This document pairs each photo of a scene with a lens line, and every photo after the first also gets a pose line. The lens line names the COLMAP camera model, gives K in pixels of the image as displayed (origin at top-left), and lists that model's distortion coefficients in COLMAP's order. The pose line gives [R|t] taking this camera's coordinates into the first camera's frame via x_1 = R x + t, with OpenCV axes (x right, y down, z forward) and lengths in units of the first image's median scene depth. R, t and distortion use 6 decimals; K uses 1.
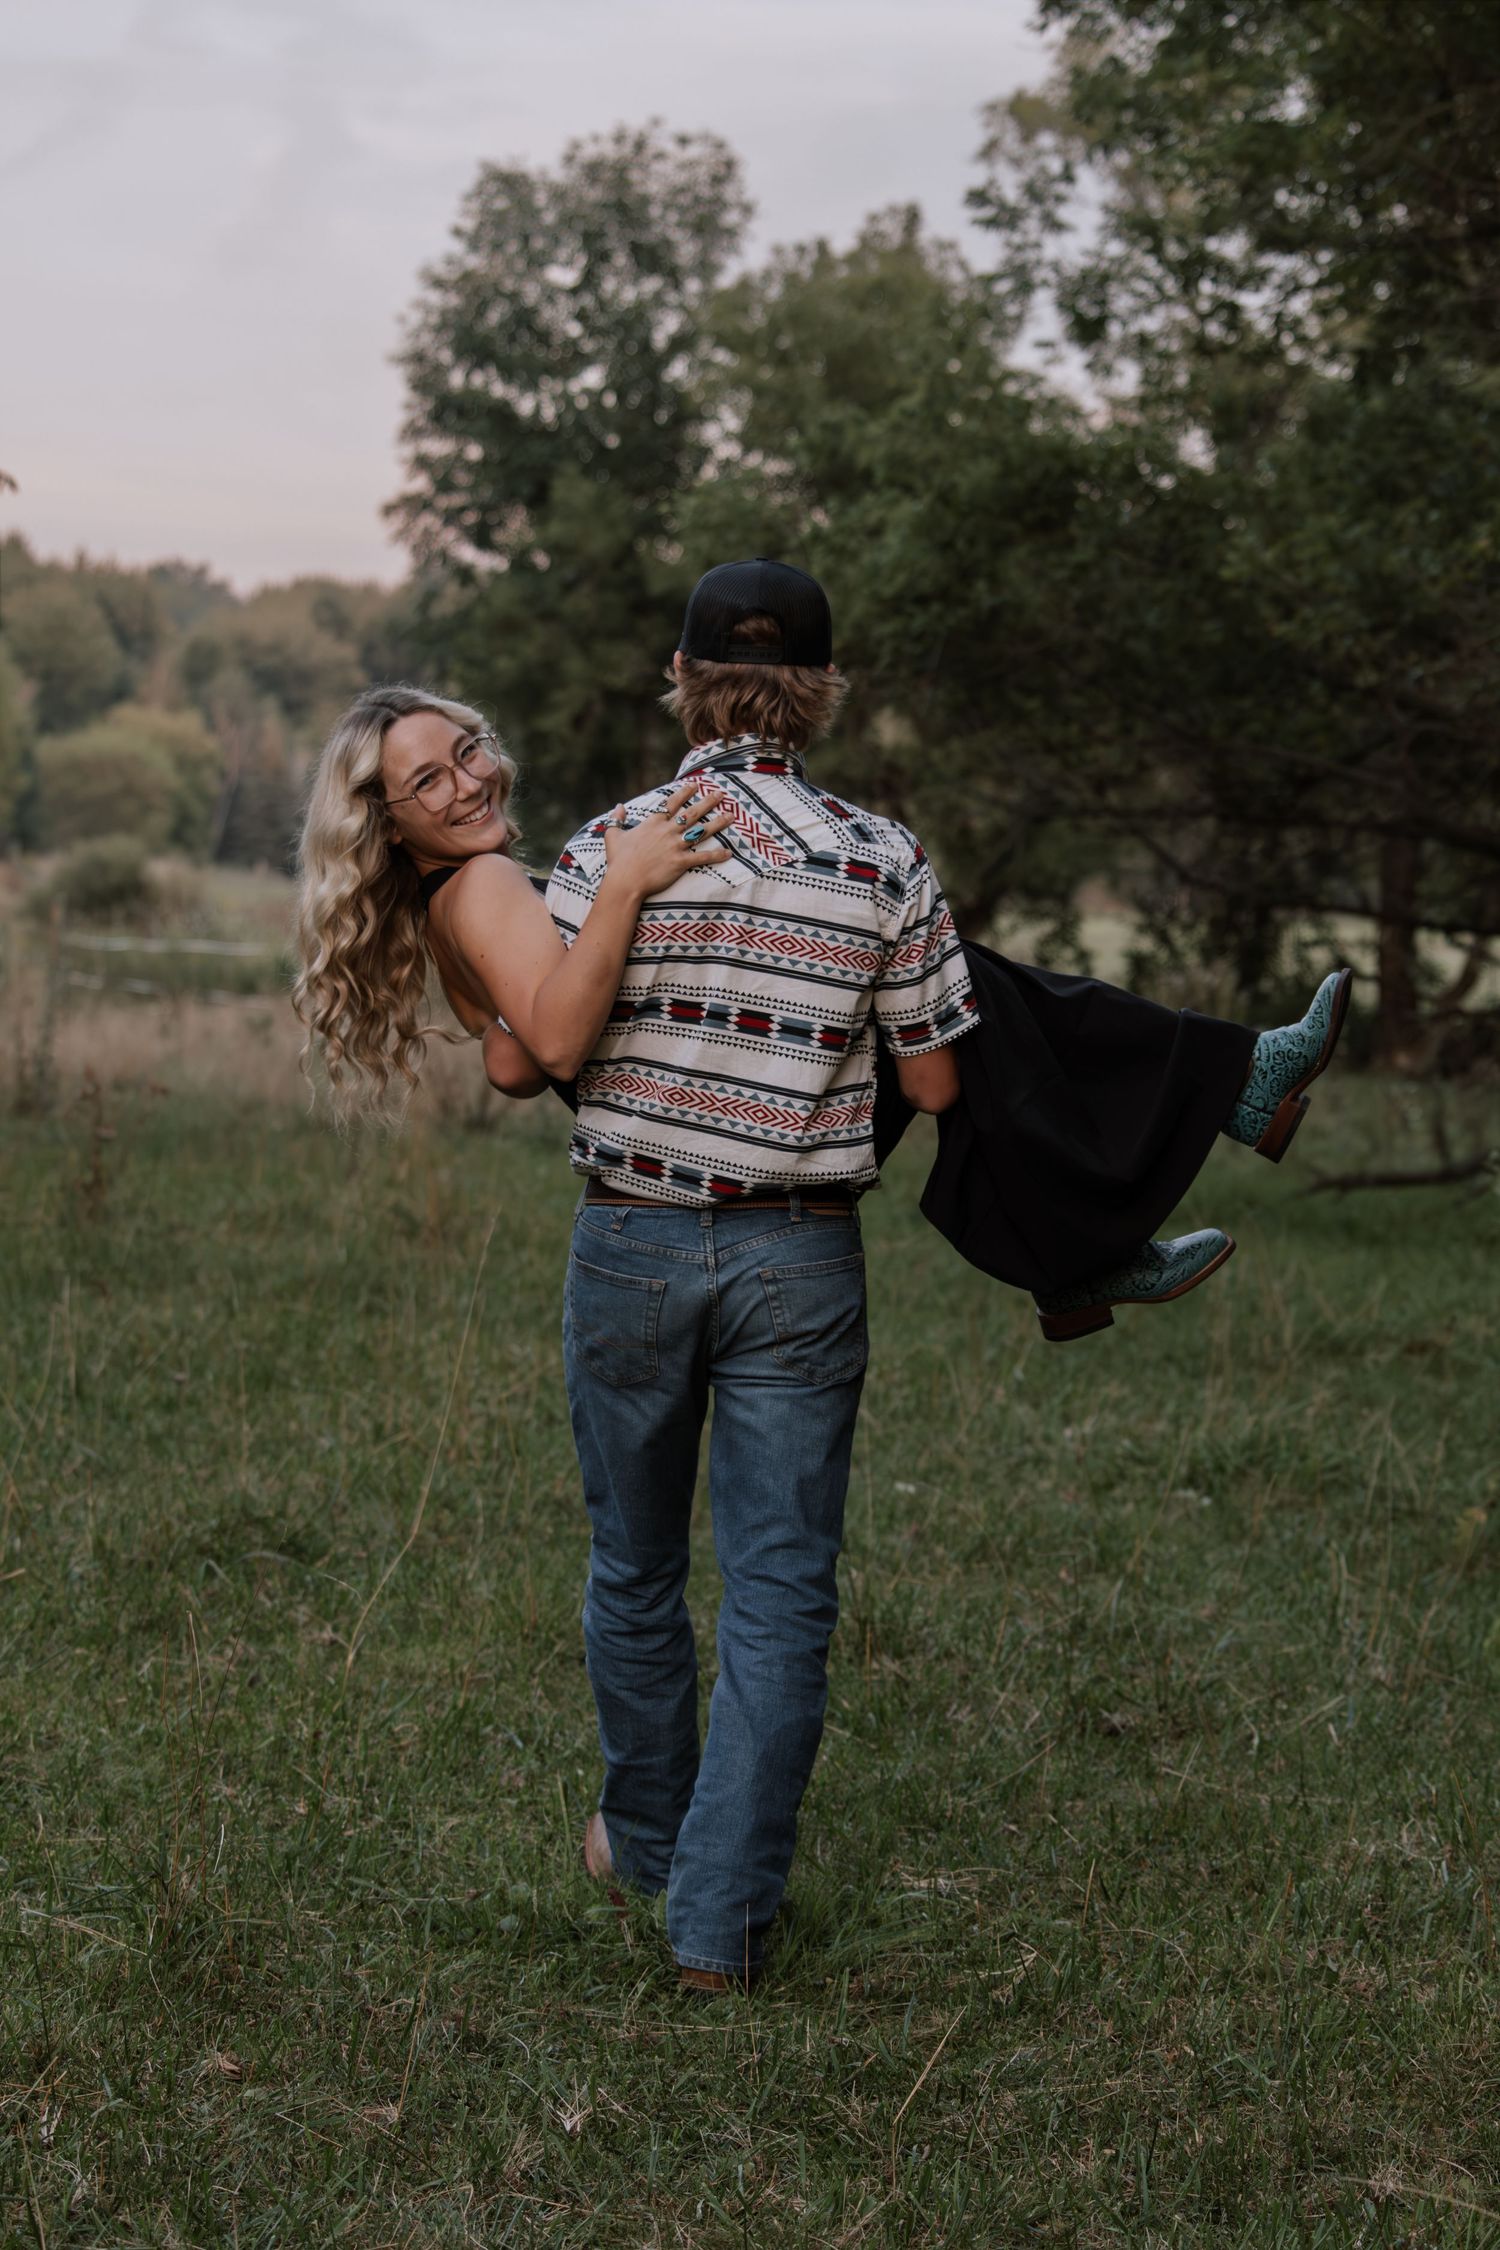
lens RADIAL K [[7410.9, 0, 750.0], [0, 7410.9, 1125.0], [0, 0, 1]] dist [-0.017601, -0.855581]
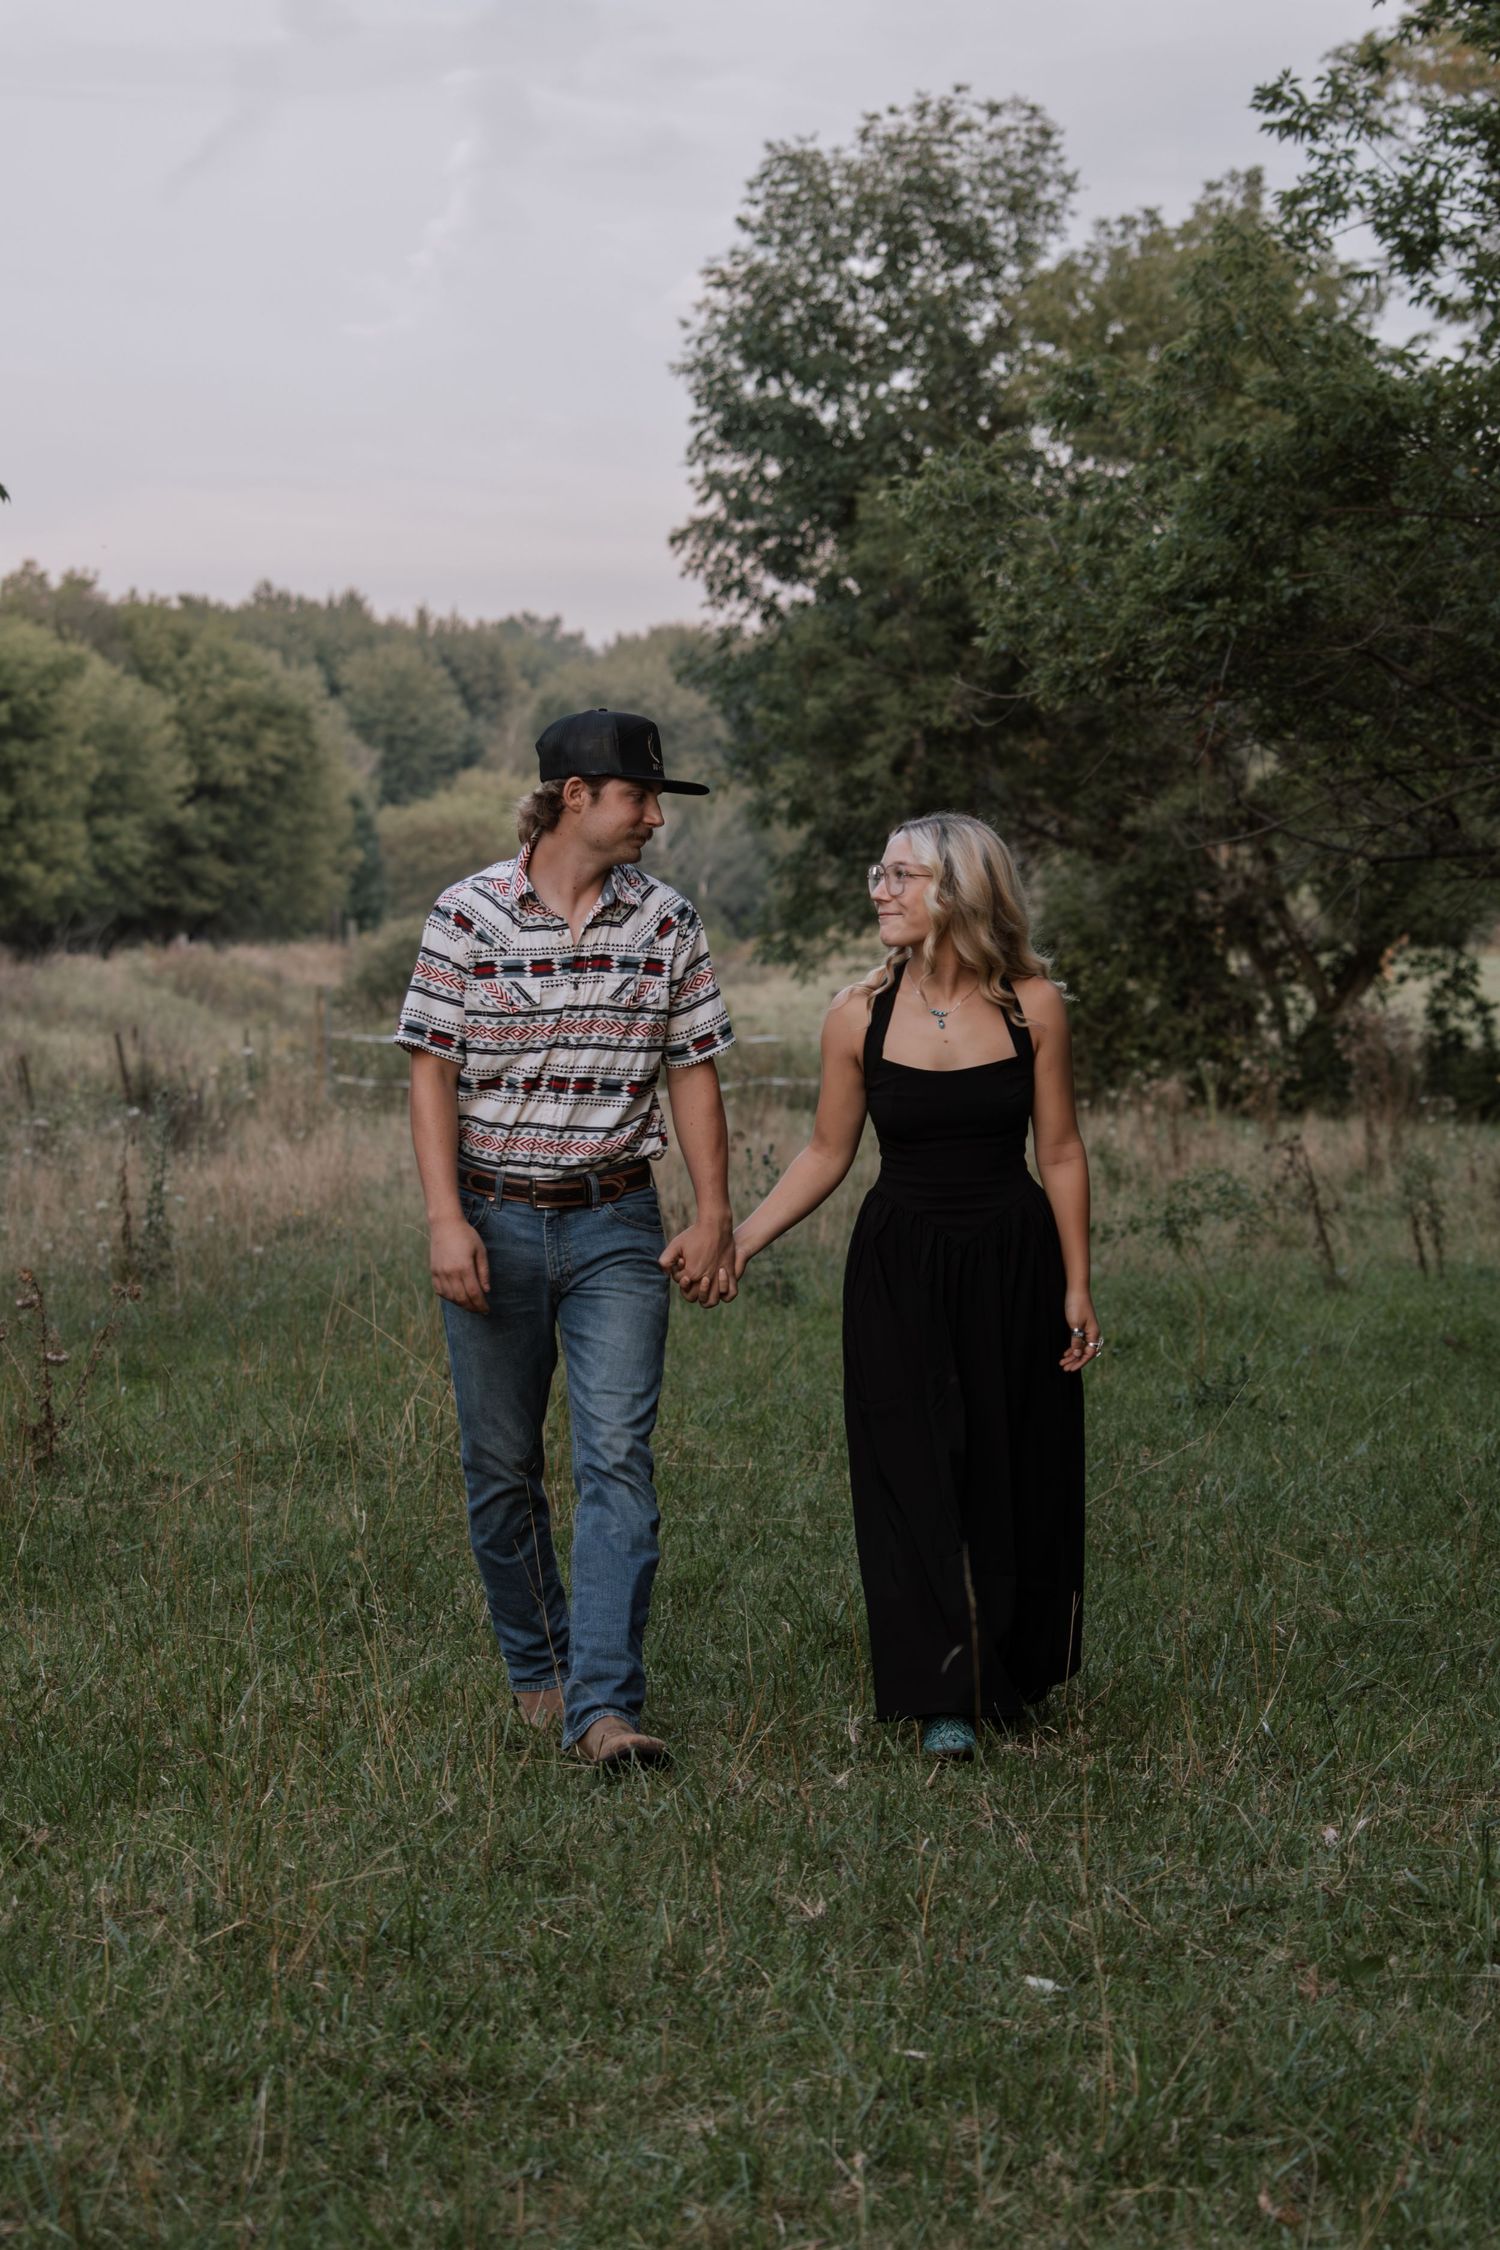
lens RADIAL K [[7410.9, 0, 750.0], [0, 7410.9, 1125.0], [0, 0, 1]] dist [-0.017601, -0.855581]
pose [[0.997407, -0.039023, -0.060473, 0.010880], [0.038636, 0.999225, -0.007551, -0.005542], [0.060721, 0.005195, 0.998141, 0.112469]]
